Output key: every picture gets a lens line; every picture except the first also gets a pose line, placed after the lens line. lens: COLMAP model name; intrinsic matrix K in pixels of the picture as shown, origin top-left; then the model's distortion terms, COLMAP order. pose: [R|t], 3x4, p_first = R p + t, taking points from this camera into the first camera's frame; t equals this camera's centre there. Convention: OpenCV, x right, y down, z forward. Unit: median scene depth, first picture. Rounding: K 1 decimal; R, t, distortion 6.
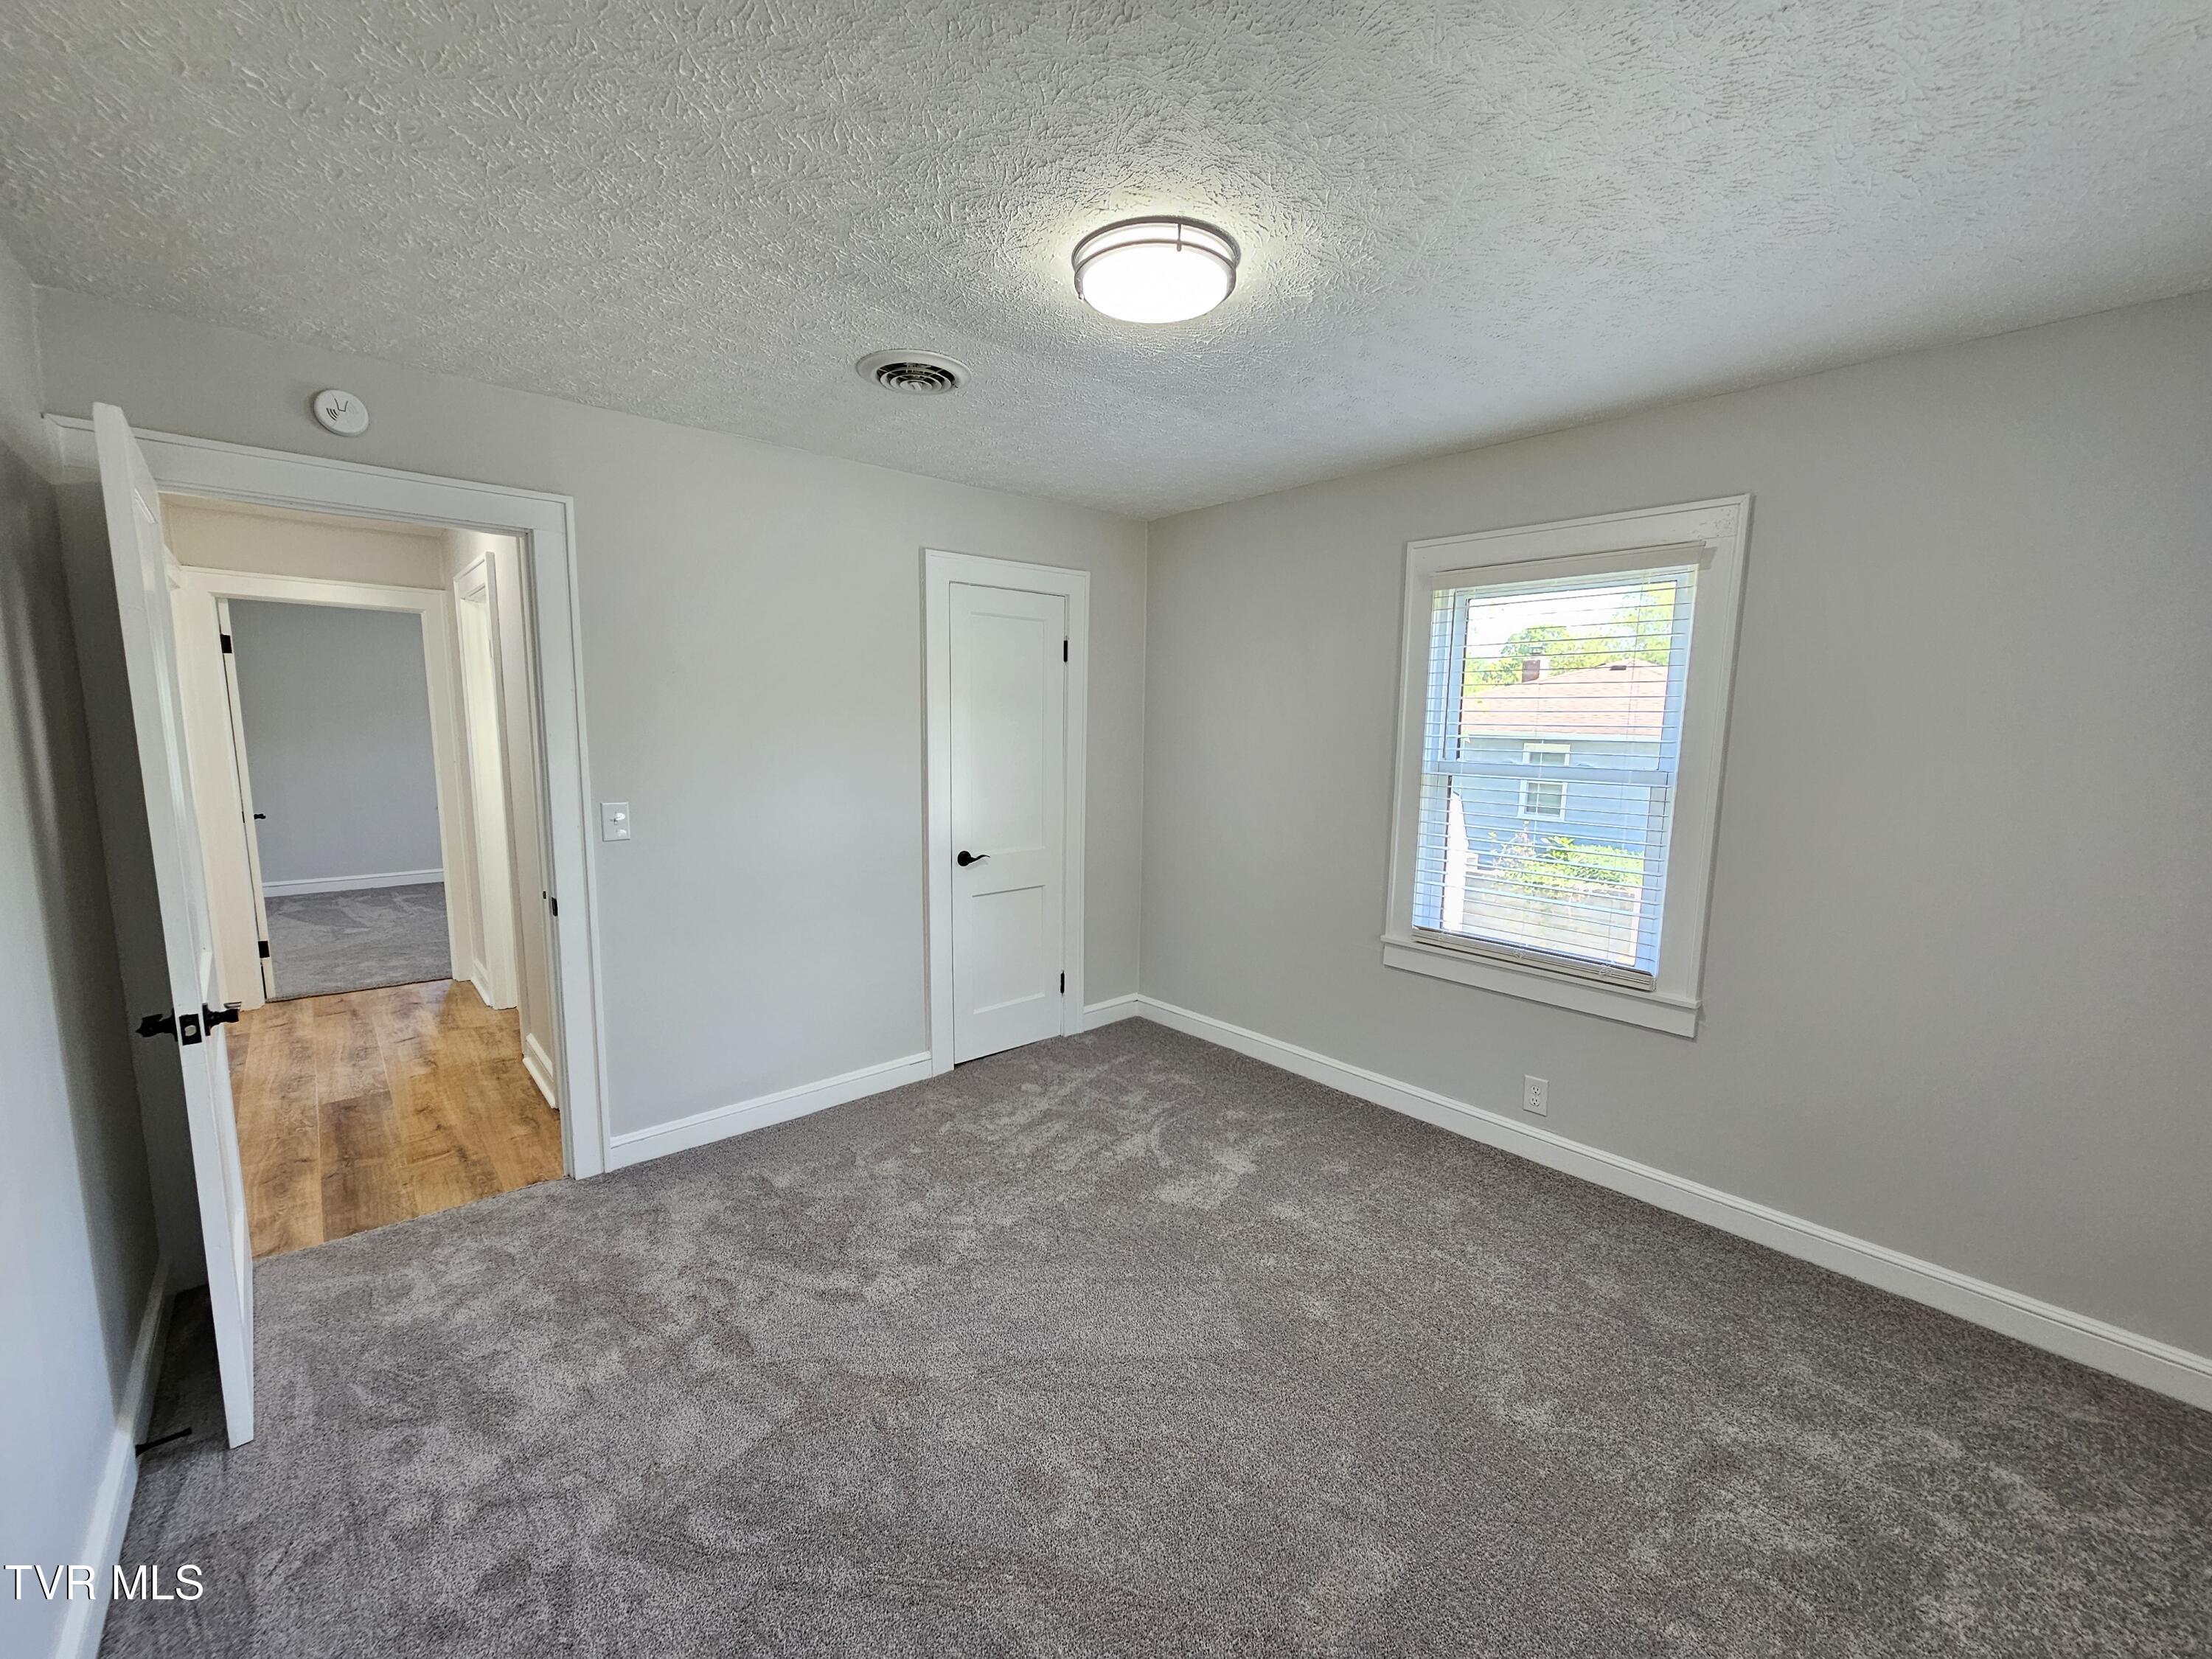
lens RADIAL K [[898.1, 0, 1101.1], [0, 898.1, 832.1], [0, 0, 1]] dist [-0.000868, 0.000103]
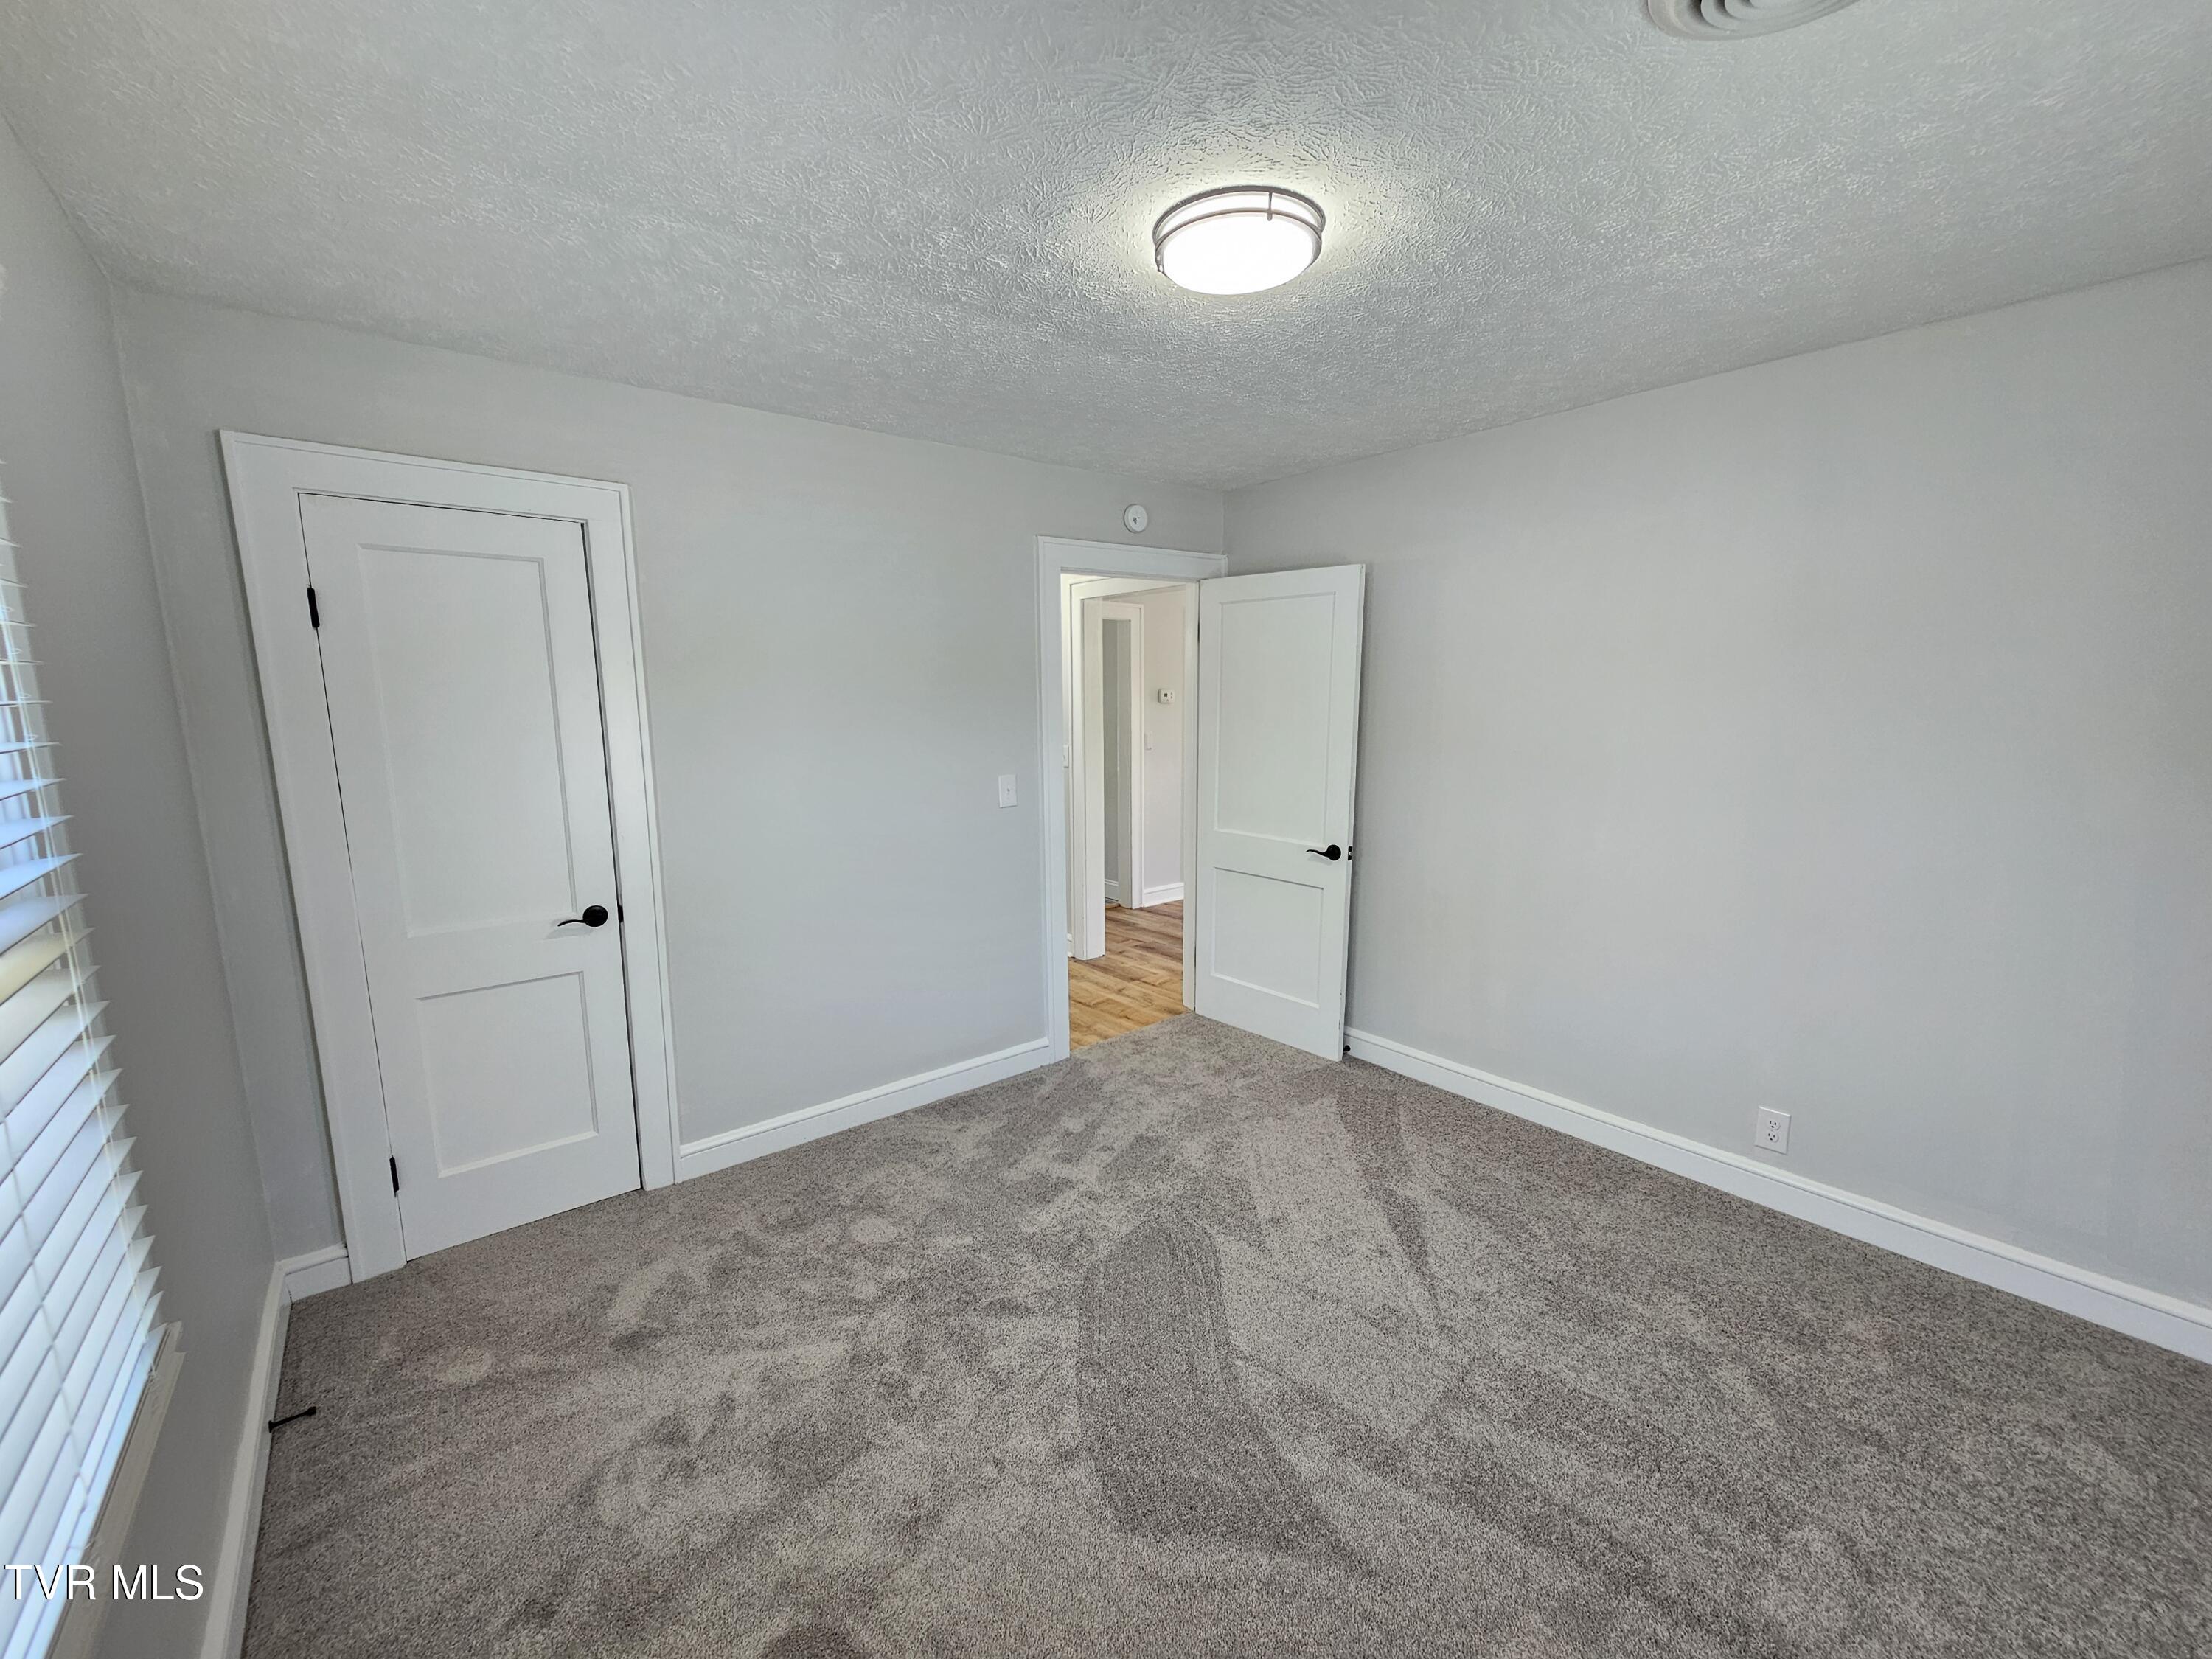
lens RADIAL K [[898.1, 0, 1101.1], [0, 898.1, 832.1], [0, 0, 1]] dist [-0.000868, 0.000103]
pose [[-0.999061, -0.000610, 0.043325, -1.059863], [0.011468, 0.960524, 0.277962, -0.306556], [-0.041784, 0.278197, -0.959615, 2.252357]]
